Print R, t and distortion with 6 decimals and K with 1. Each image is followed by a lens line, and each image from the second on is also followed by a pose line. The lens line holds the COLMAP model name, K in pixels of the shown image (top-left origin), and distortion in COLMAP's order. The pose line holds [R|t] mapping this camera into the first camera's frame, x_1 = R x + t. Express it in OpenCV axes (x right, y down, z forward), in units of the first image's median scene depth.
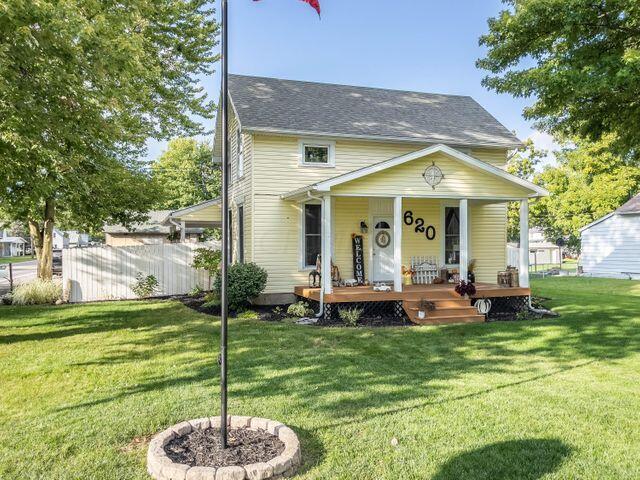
lens RADIAL K [[484.4, 0, 317.1], [0, 484.4, 244.1], [0, 0, 1]] dist [0.074958, -0.093546]
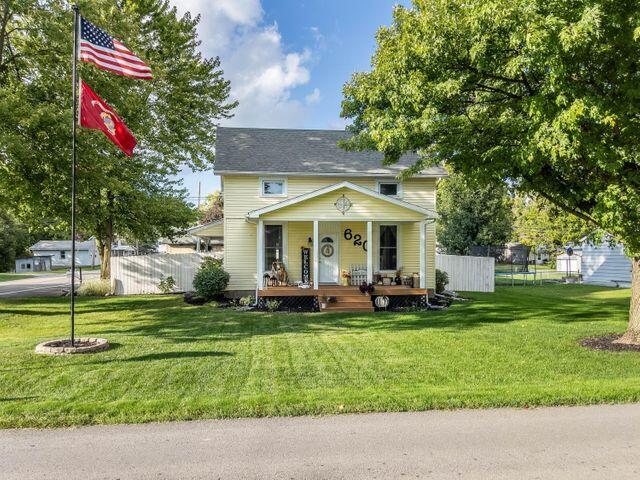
lens RADIAL K [[484.4, 0, 317.1], [0, 484.4, 244.1], [0, 0, 1]] dist [0.074958, -0.093546]
pose [[0.981497, -0.001817, -0.191471, 0.357762], [-0.000917, 0.999899, -0.014191, -0.009139], [0.191477, 0.014104, 0.981396, -0.287951]]
